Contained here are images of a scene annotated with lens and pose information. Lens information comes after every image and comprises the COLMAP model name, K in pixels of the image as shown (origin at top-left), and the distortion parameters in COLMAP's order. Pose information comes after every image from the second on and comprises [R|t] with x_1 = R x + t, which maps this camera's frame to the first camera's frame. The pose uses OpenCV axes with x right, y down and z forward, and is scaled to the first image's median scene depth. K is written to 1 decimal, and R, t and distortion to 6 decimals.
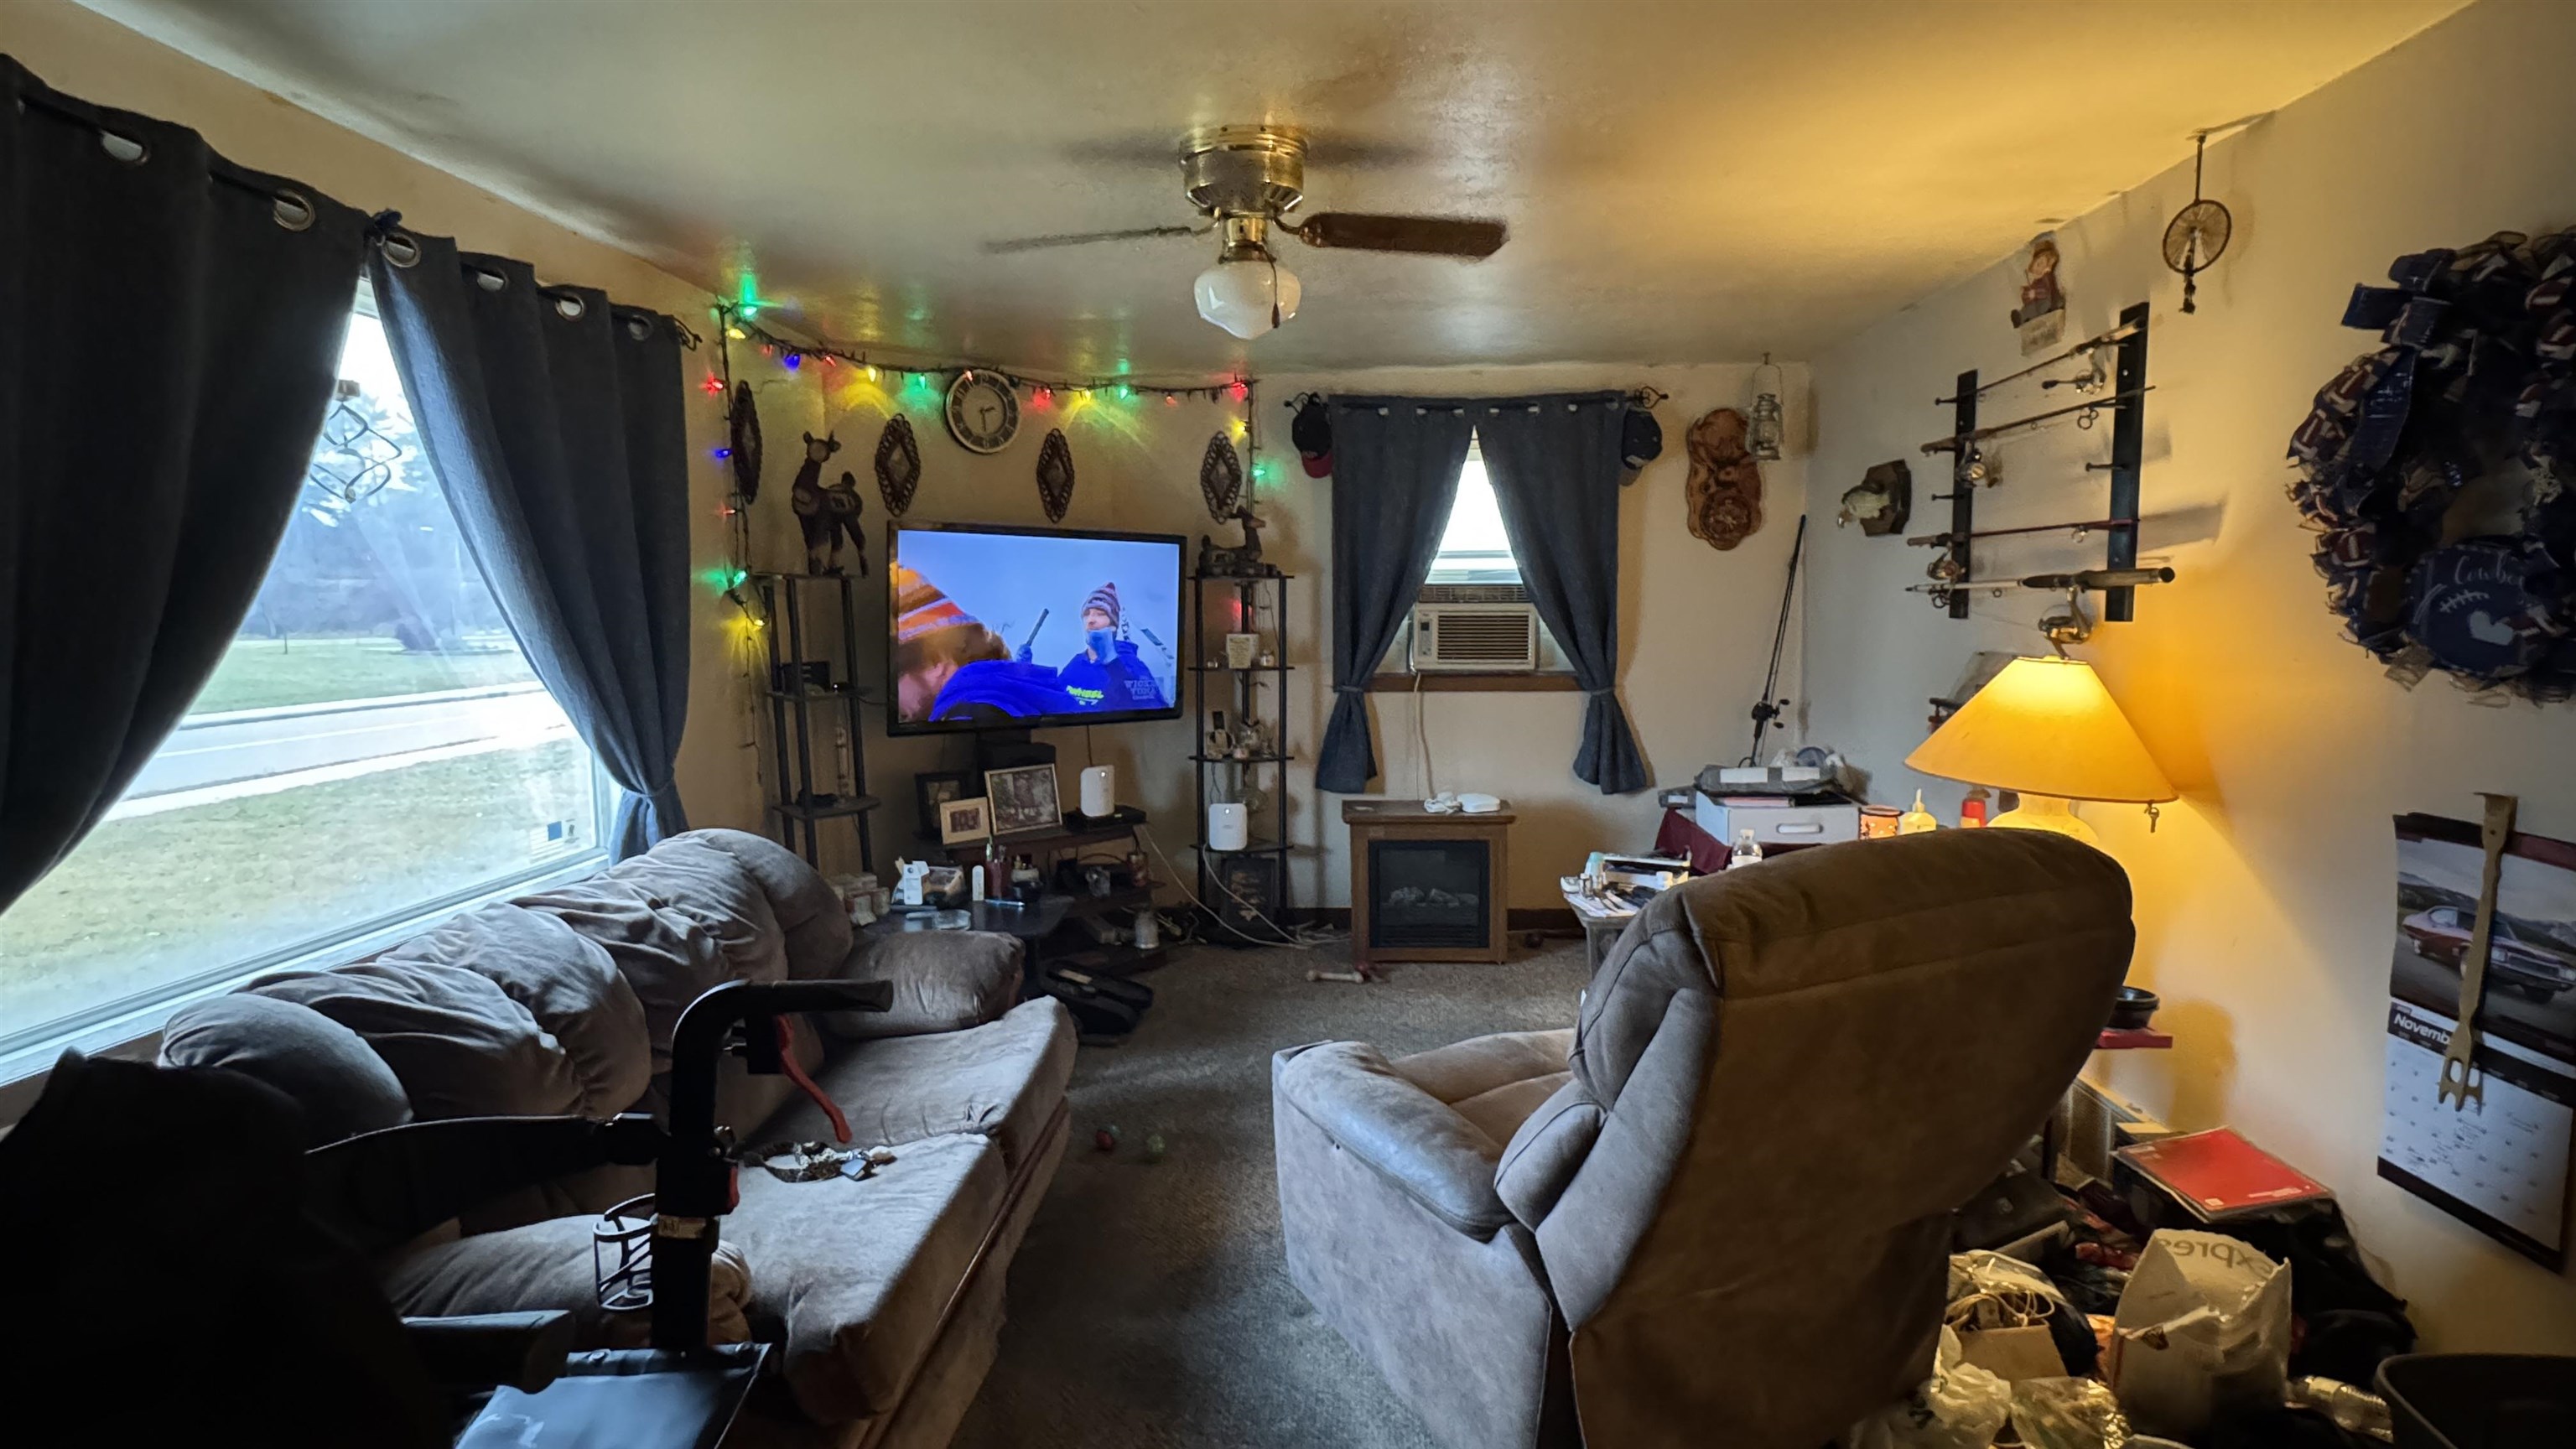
lens RADIAL K [[1261.5, 0, 1297.9], [0, 1261.5, 742.3], [0, 0, 1]] dist [-0.001815, -0.000180]
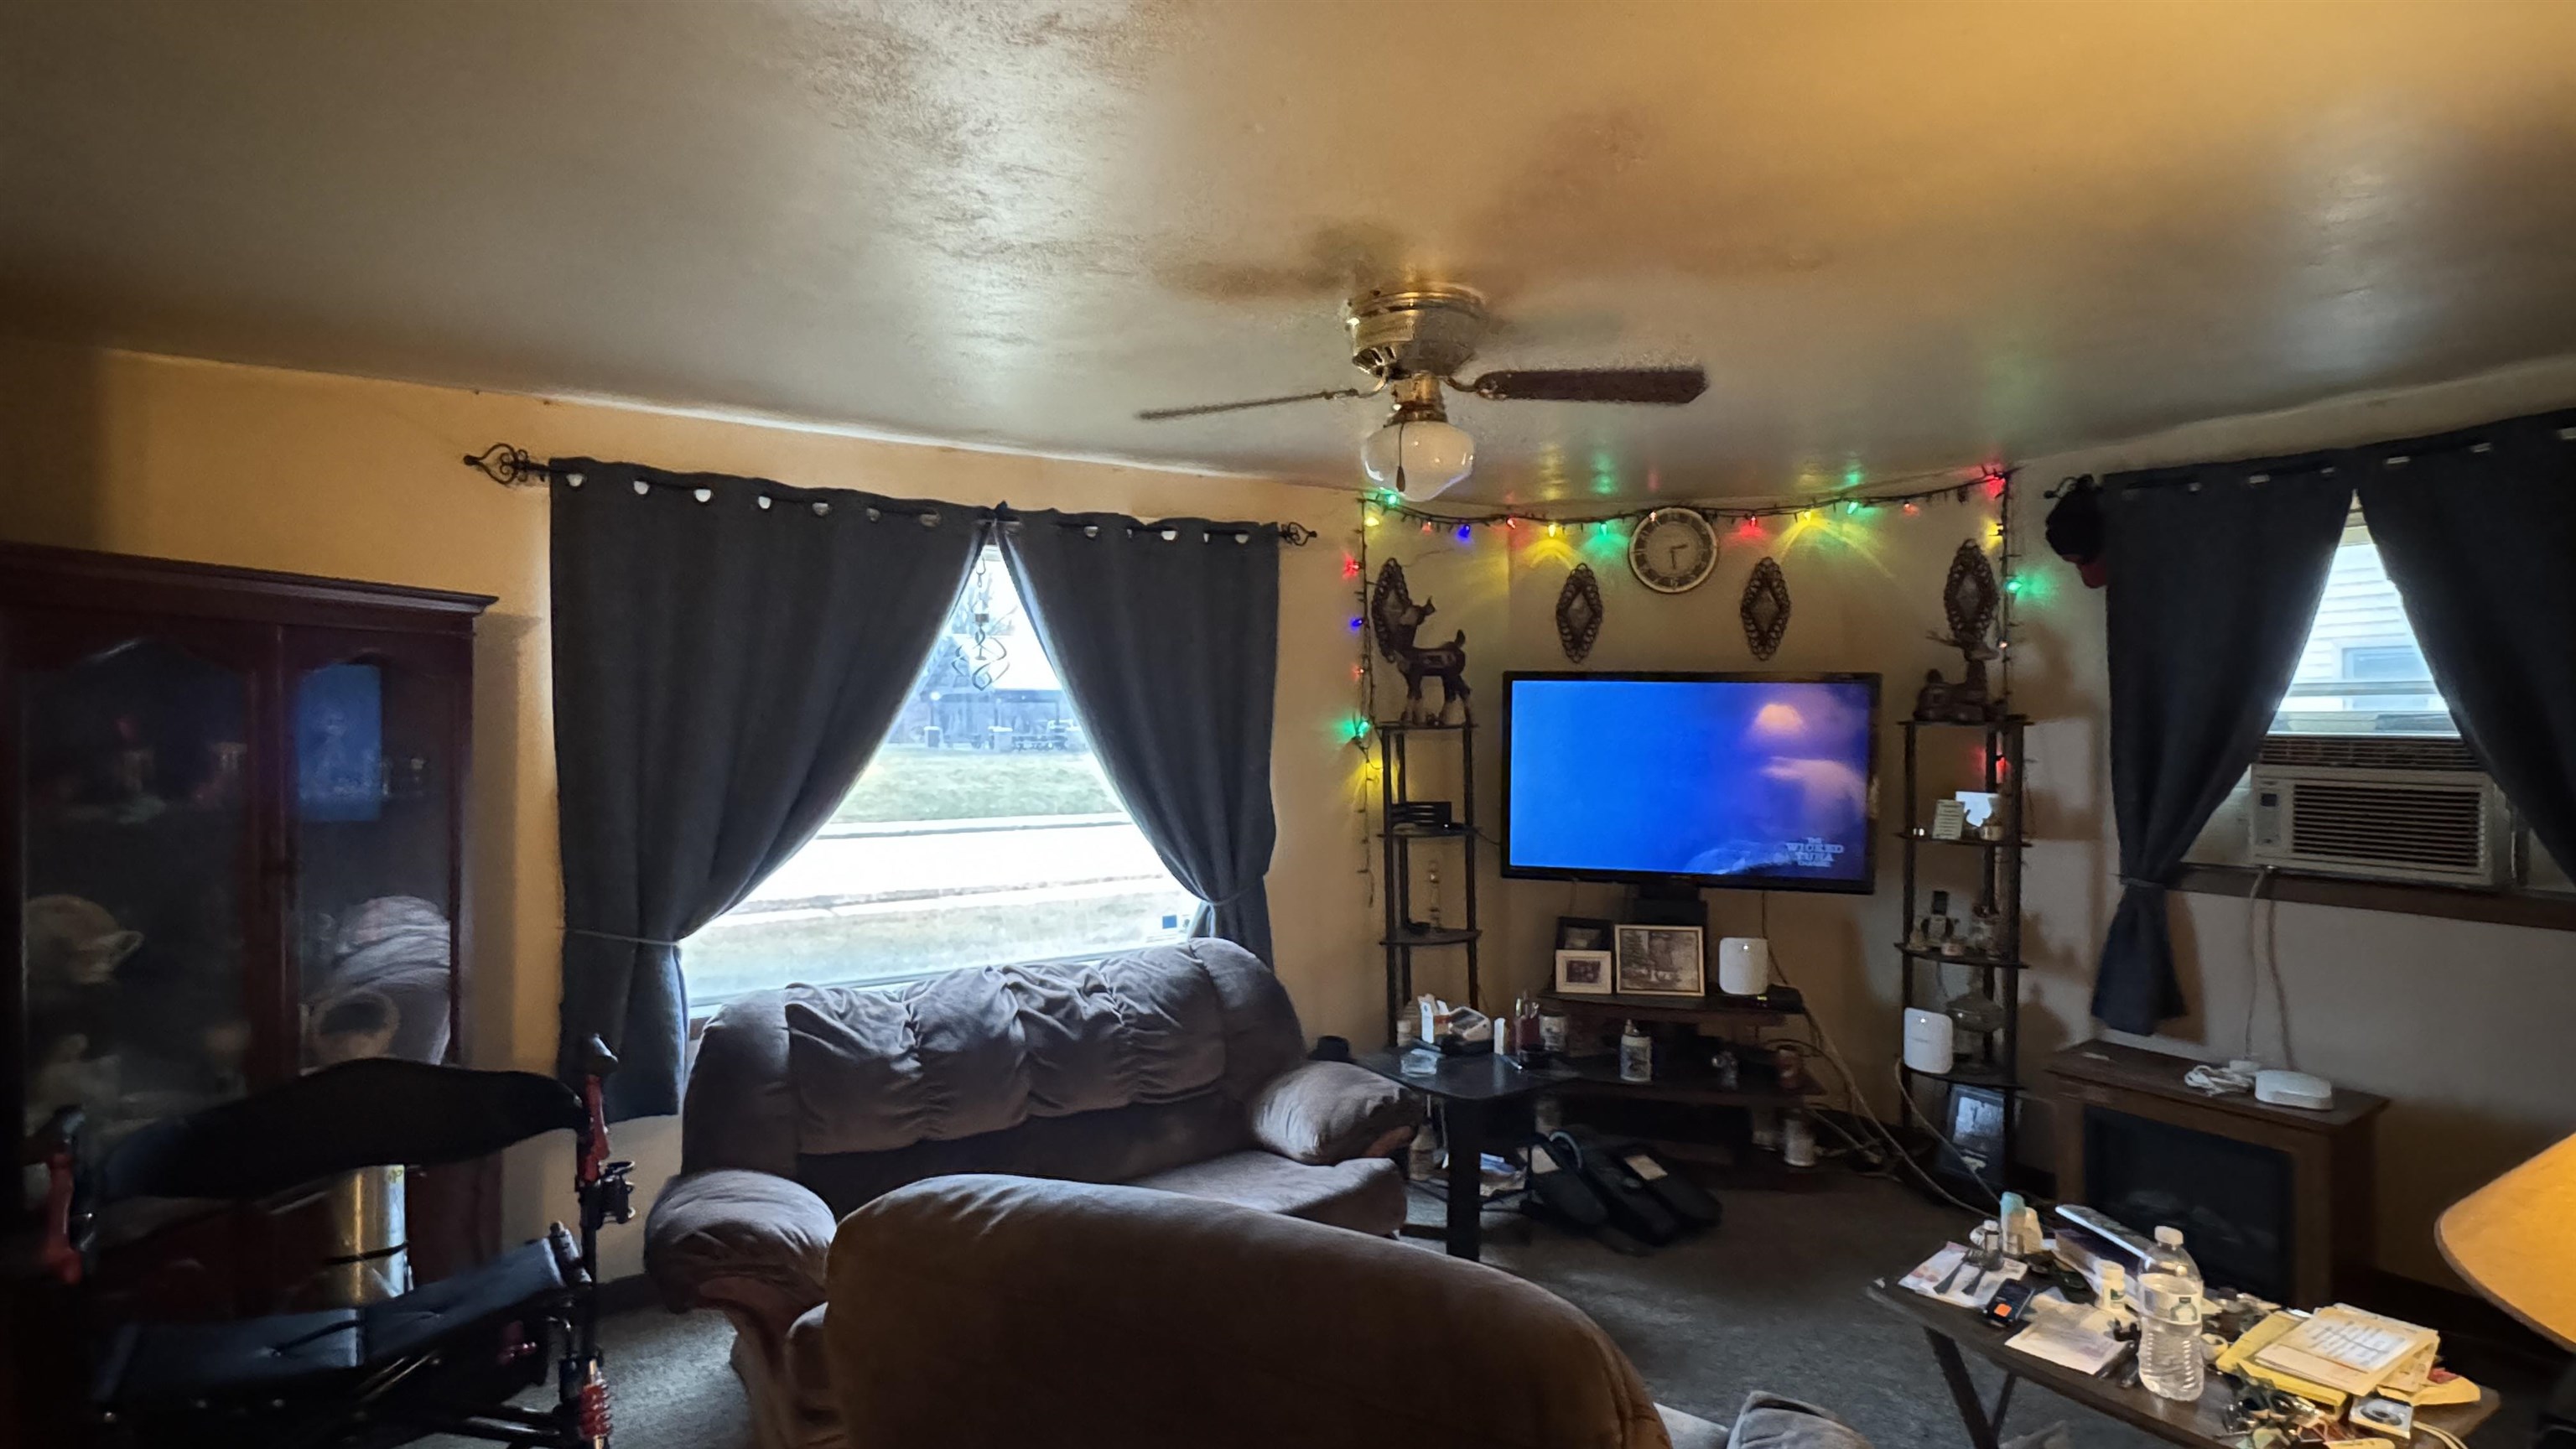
lens RADIAL K [[1271.7, 0, 1288.0], [0, 1271.7, 724.5], [0, 0, 1]] dist [0.001875, -0.000030]
pose [[0.564379, 0.013094, -0.825412, 0.385509], [-0.092691, 0.994556, -0.047601, -0.055961], [0.820296, 0.103373, 0.562520, 0.223914]]
